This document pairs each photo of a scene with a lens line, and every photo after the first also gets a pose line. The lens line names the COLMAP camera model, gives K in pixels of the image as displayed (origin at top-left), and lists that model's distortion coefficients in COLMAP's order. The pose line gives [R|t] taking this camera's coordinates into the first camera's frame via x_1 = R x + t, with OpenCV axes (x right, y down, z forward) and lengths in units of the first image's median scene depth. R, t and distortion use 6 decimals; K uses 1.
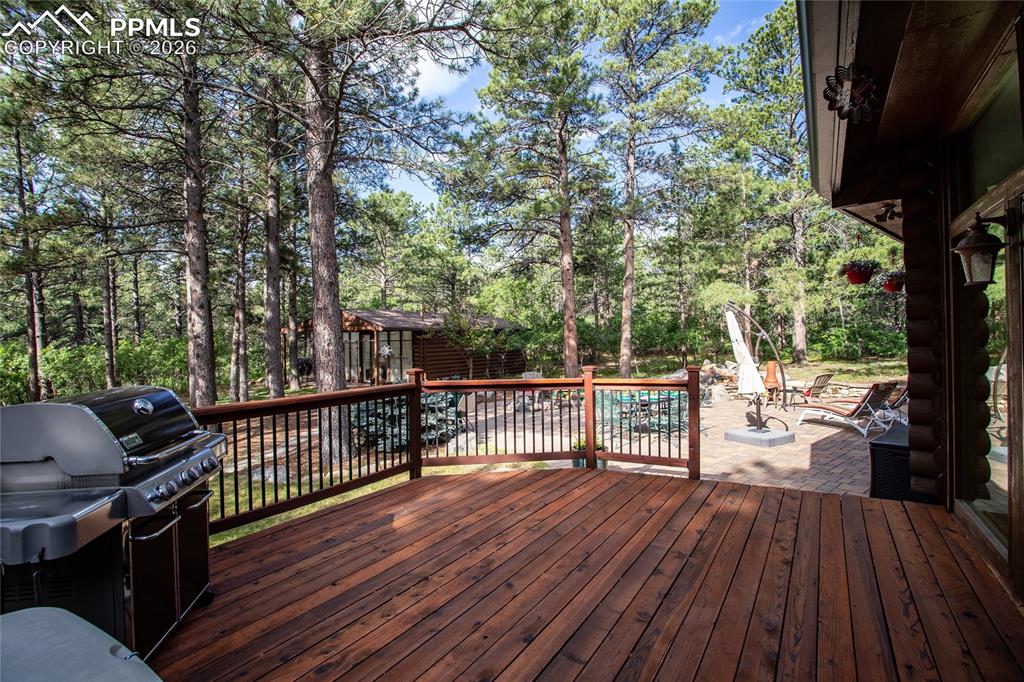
lens RADIAL K [[499.3, 0, 510.6], [0, 499.3, 342.3], [0, 0, 1]] dist [-0.067406, 0.025209]
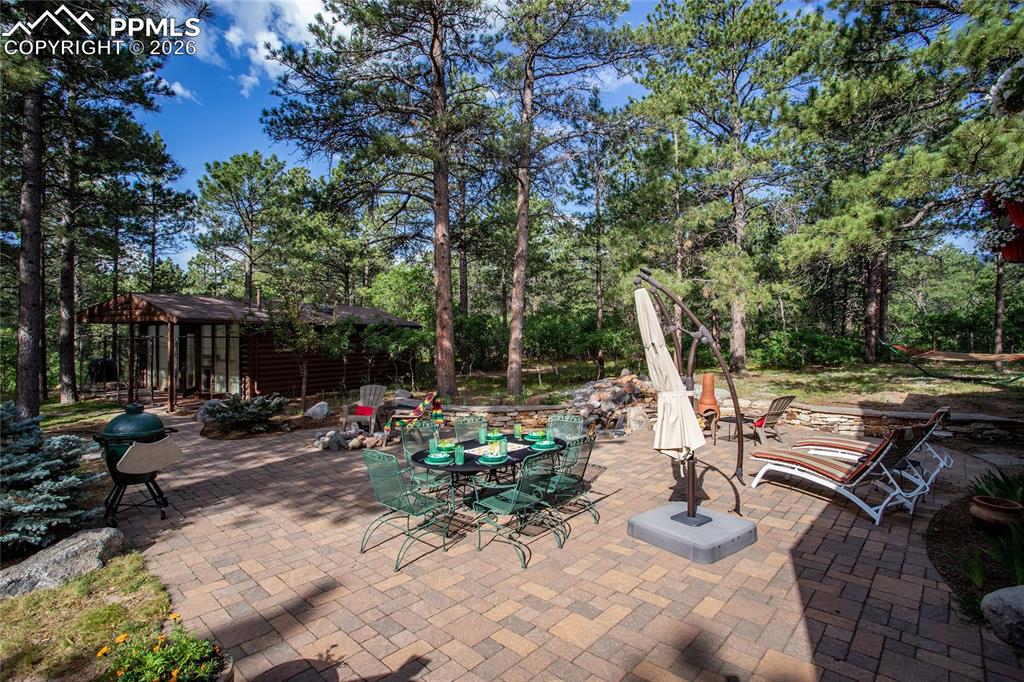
lens RADIAL K [[499.3, 0, 510.6], [0, 499.3, 342.3], [0, 0, 1]] dist [-0.067406, 0.025209]
pose [[0.992780, 0.015519, 0.118941, 0.127845], [-0.015451, 0.999880, -0.001499, -0.001910], [-0.118950, -0.000350, 0.992900, 0.257447]]
